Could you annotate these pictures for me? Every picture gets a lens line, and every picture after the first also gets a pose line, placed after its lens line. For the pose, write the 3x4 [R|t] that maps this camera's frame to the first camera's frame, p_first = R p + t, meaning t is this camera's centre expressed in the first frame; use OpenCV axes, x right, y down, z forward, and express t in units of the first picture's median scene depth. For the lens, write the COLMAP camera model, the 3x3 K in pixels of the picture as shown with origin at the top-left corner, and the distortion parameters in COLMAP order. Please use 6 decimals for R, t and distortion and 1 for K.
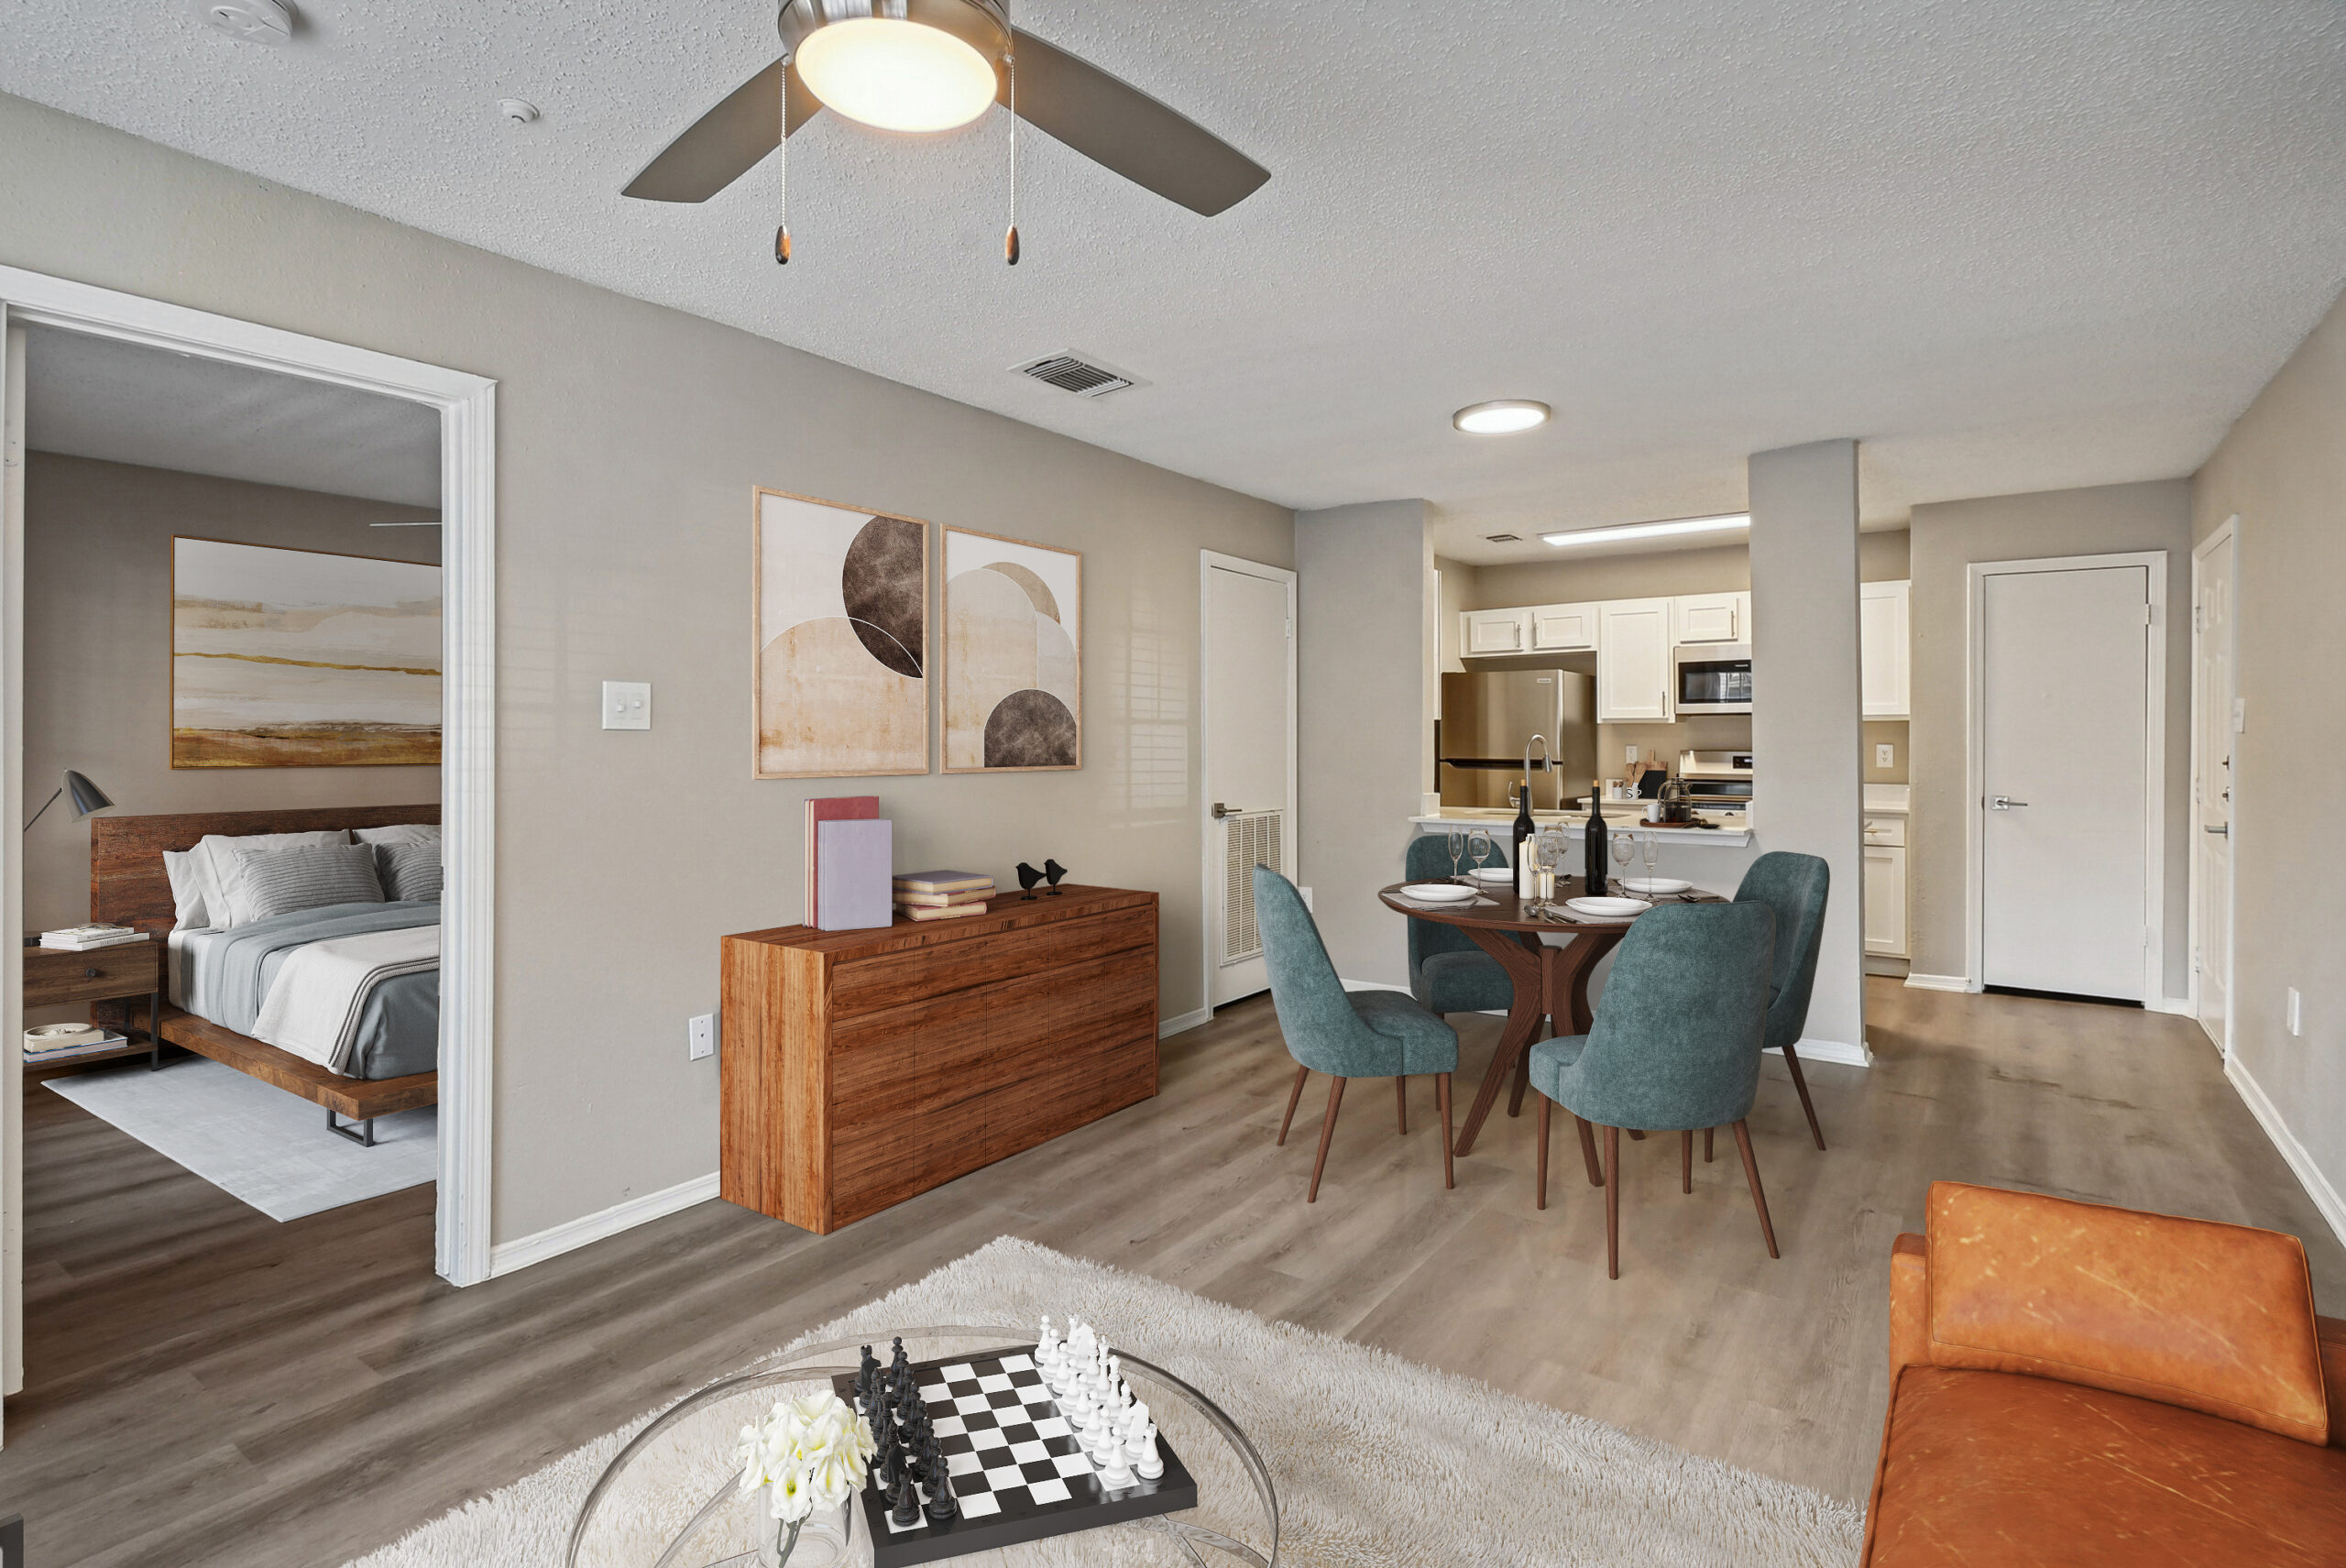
lens RADIAL K [[1169.1, 0, 1173.0], [0, 1169.1, 784.0], [0, 0, 1]] dist [0.001983, -0.002439]
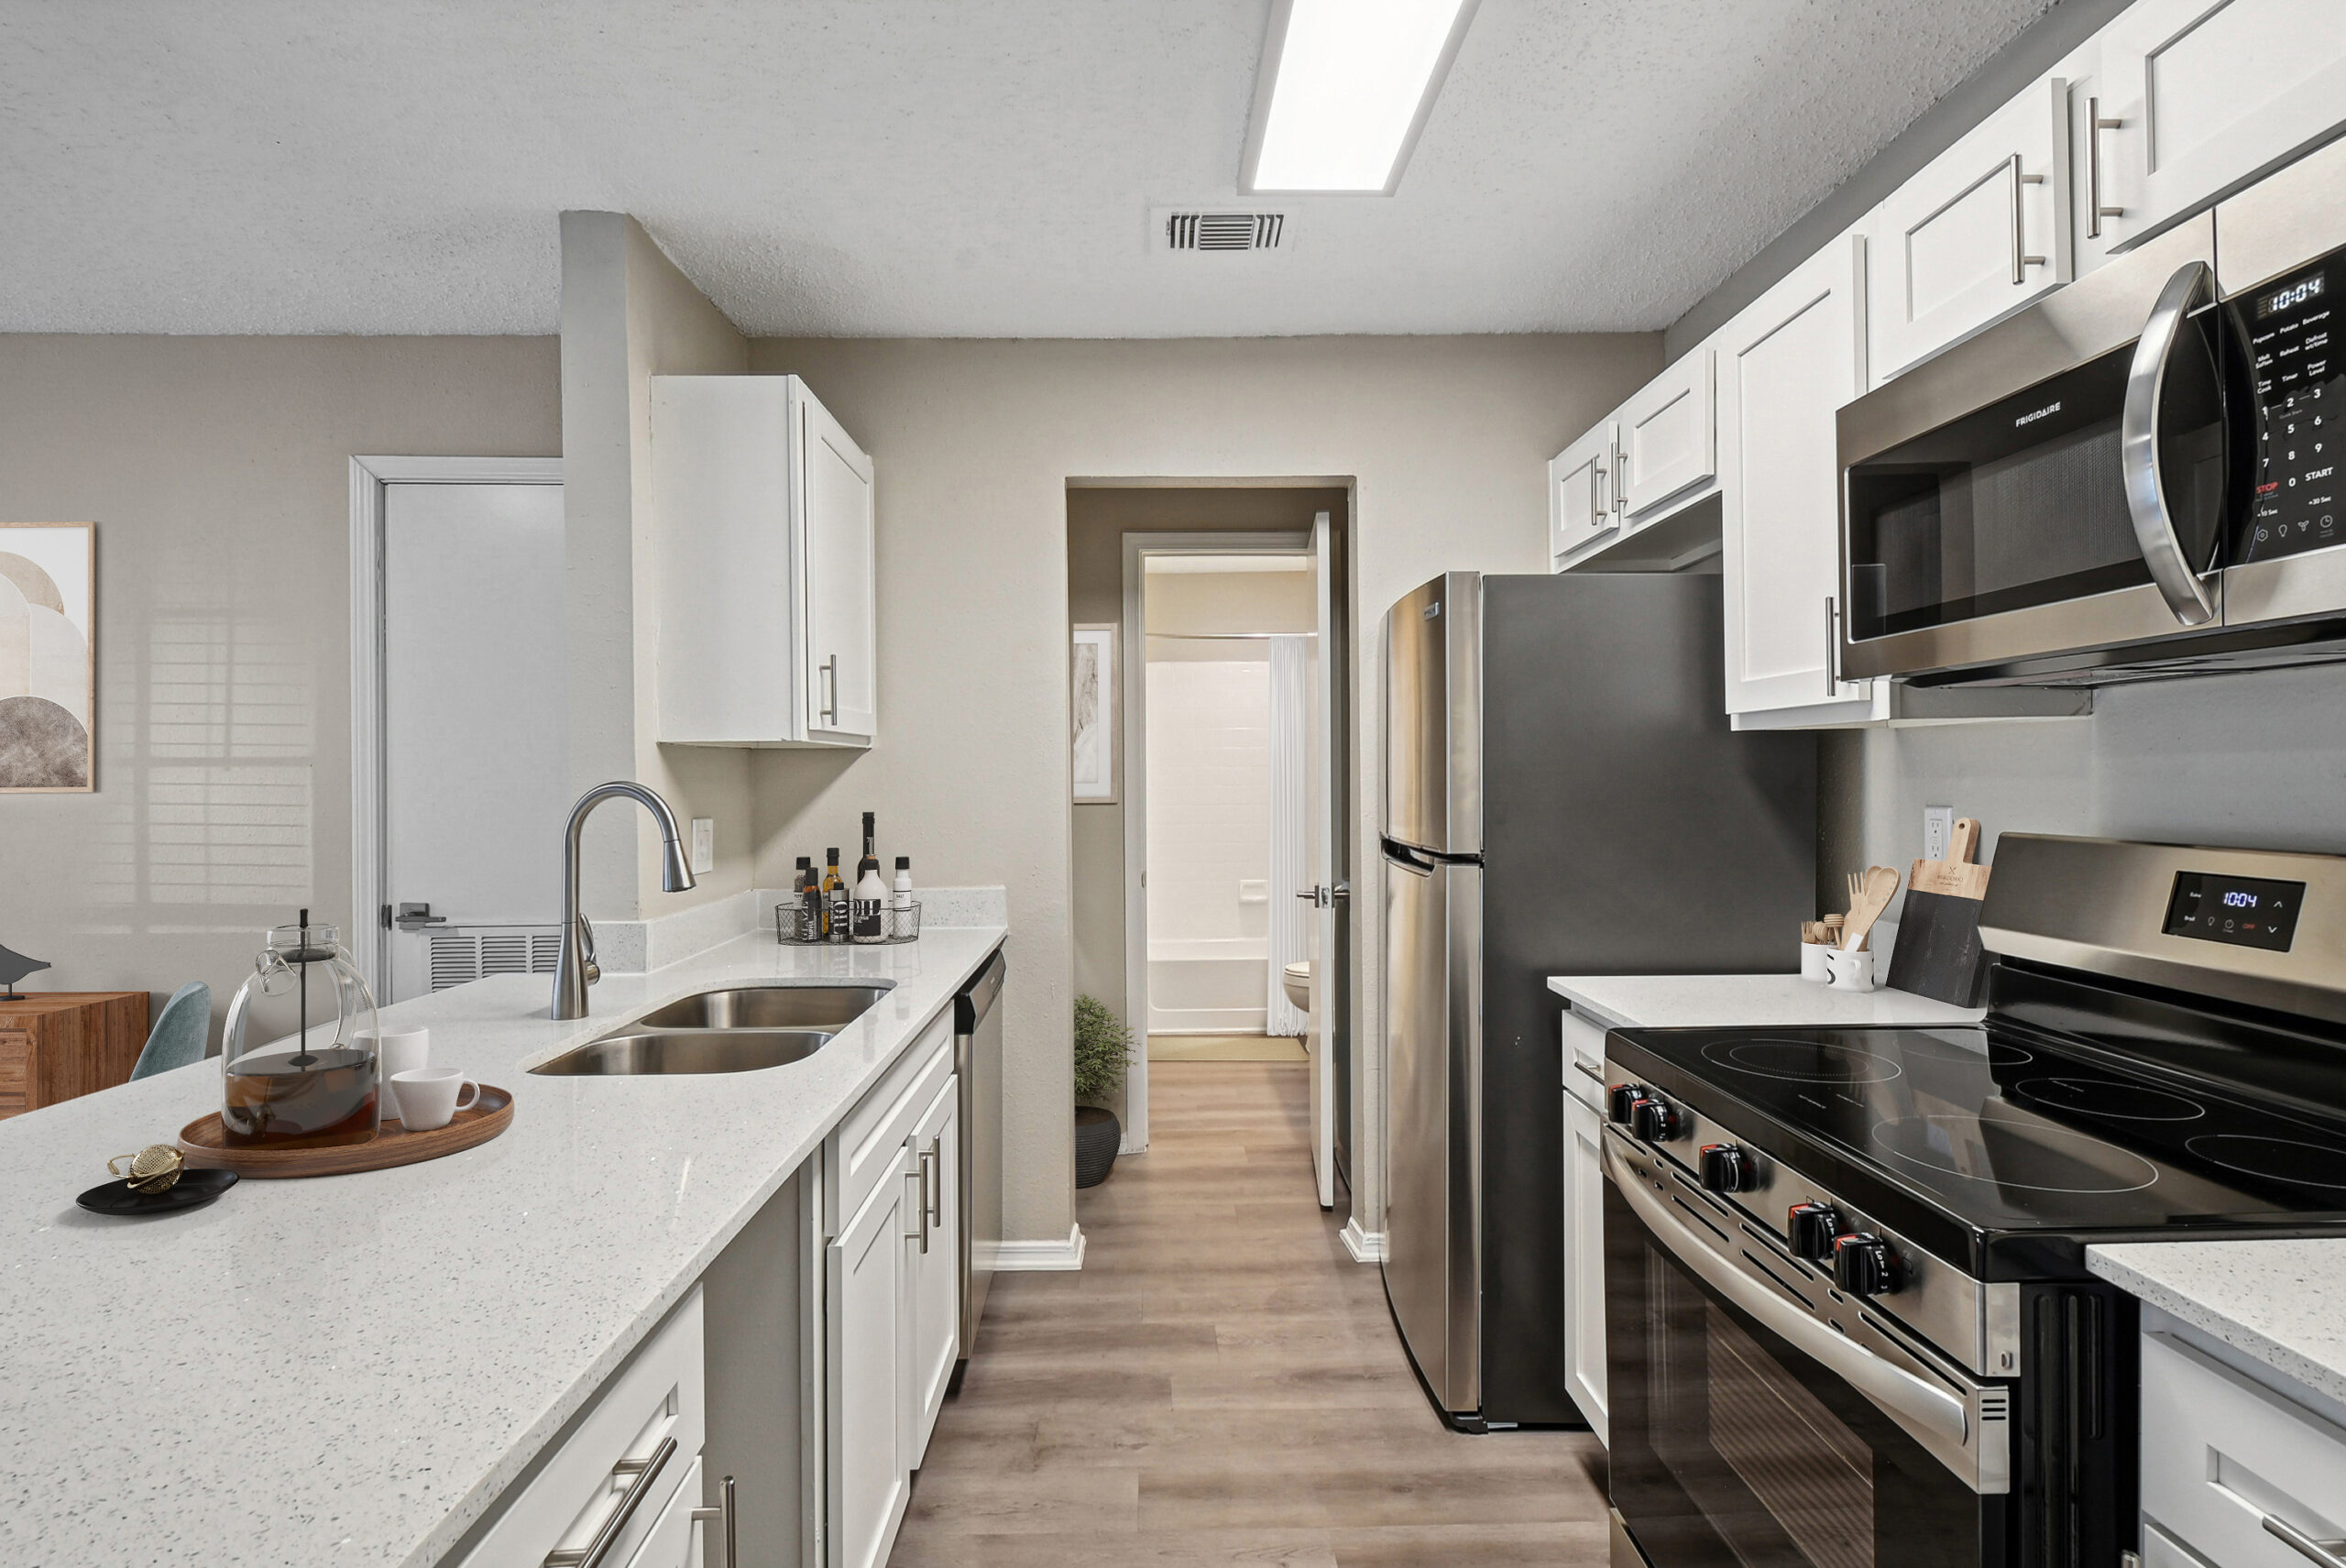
lens RADIAL K [[1169.1, 0, 1173.0], [0, 1169.1, 784.0], [0, 0, 1]] dist [0.001983, -0.002439]
pose [[0.586572, 0.001144, -0.809897, 0.712655], [-0.026151, 0.999504, -0.017529, -0.041007], [0.809475, 0.031462, 0.586311, 0.973878]]
